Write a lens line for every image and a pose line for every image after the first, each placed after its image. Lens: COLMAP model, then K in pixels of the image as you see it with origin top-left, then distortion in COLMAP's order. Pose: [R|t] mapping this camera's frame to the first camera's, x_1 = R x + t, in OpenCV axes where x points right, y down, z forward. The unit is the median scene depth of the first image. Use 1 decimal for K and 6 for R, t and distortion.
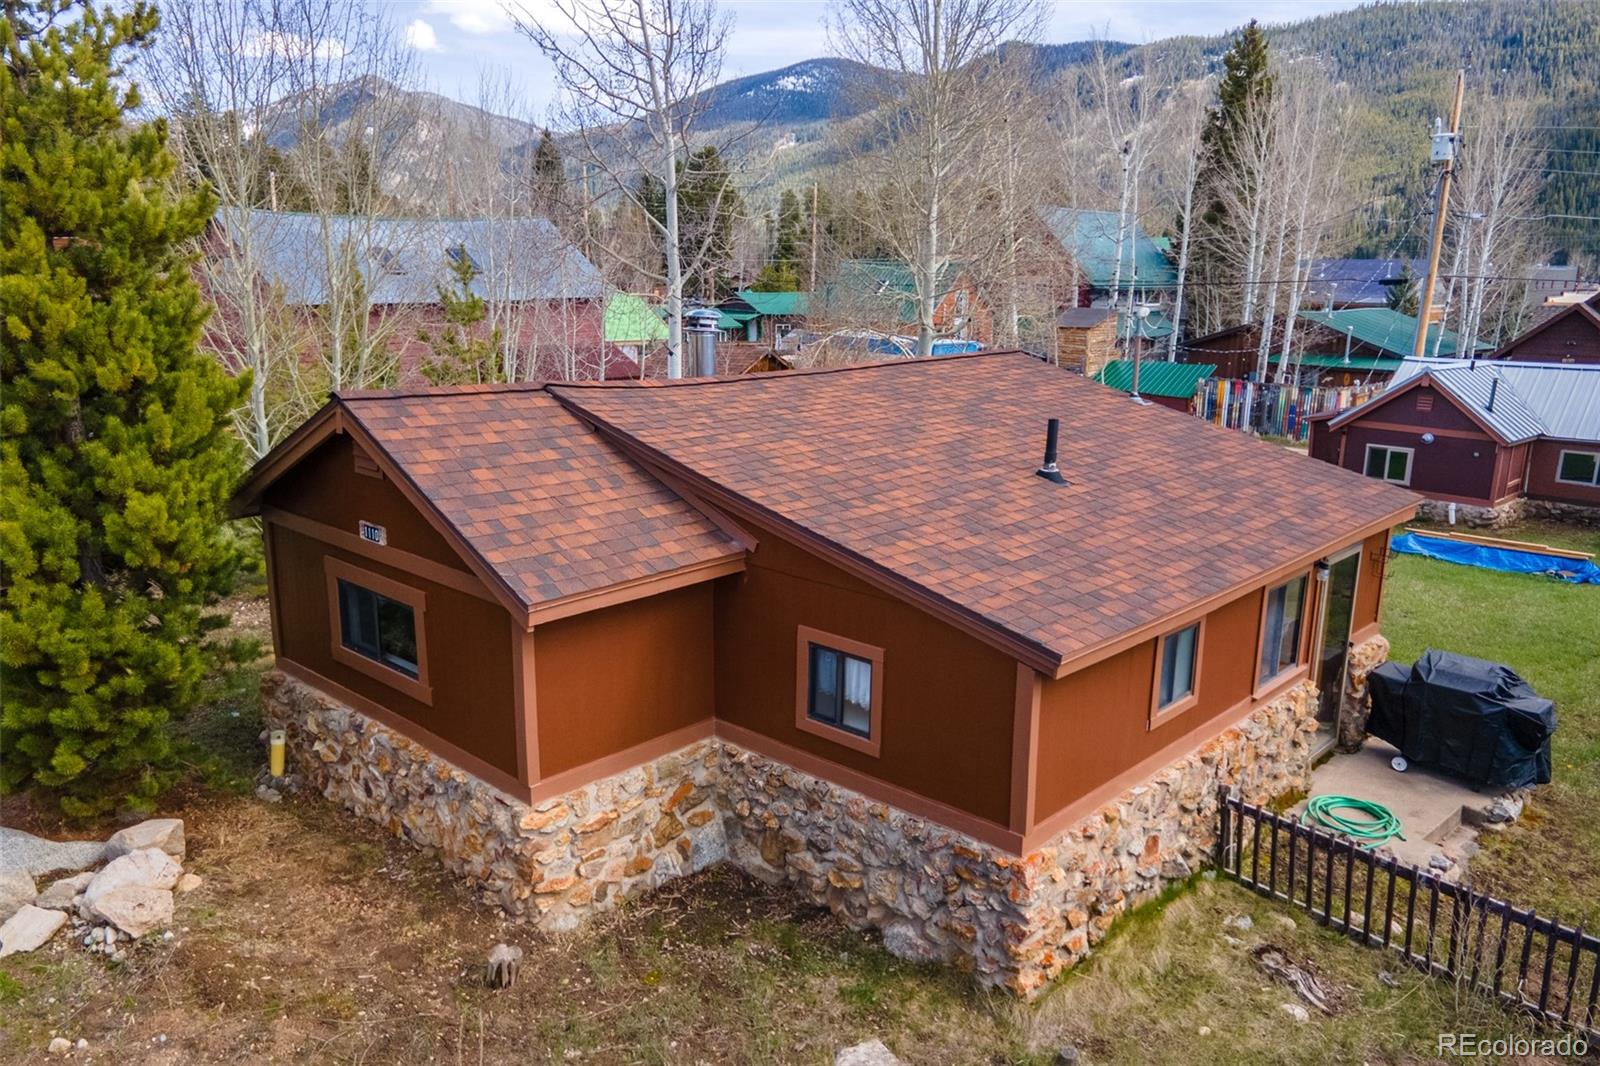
lens RADIAL K [[1172.0, 0, 800.0], [0, 1172.0, 533.0], [0, 0, 1]] dist [0.009839, 0.001741]
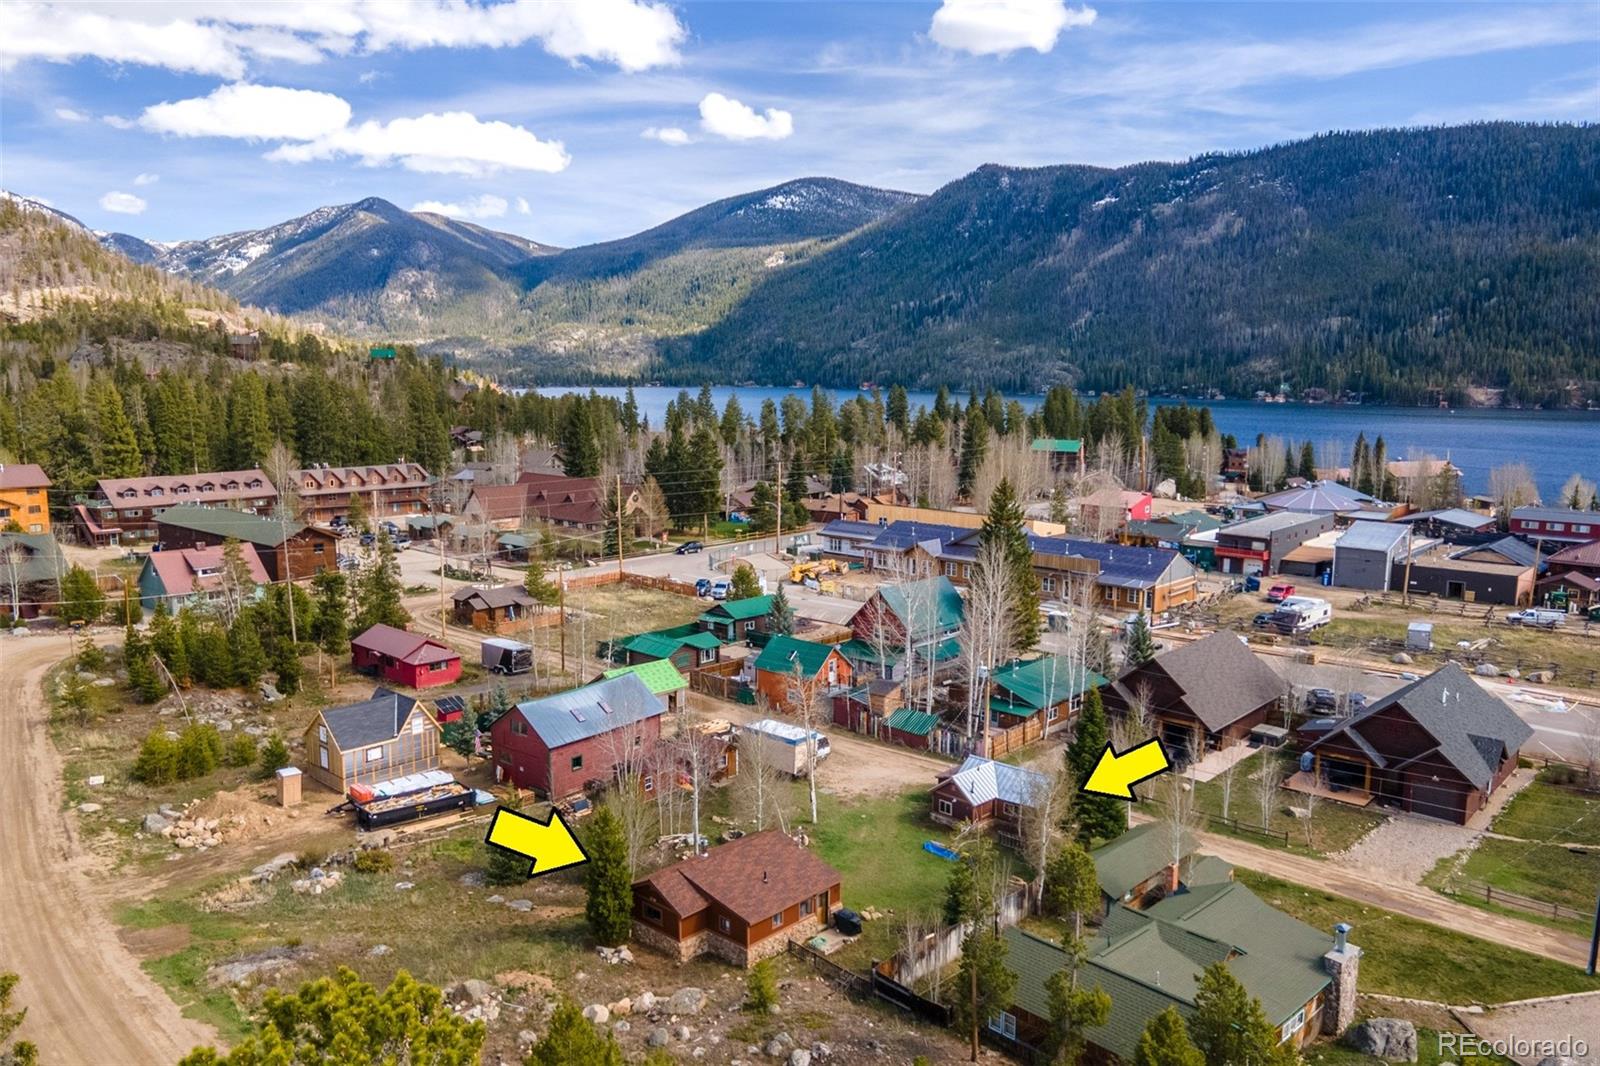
lens RADIAL K [[1172.0, 0, 800.0], [0, 1172.0, 533.0], [0, 0, 1]] dist [0.009839, 0.001741]
pose [[0.999915, -0.011544, 0.006055, 0.374667], [0.012022, 0.996230, -0.085916, -1.272988], [-0.005040, 0.085982, 0.996284, -4.939675]]
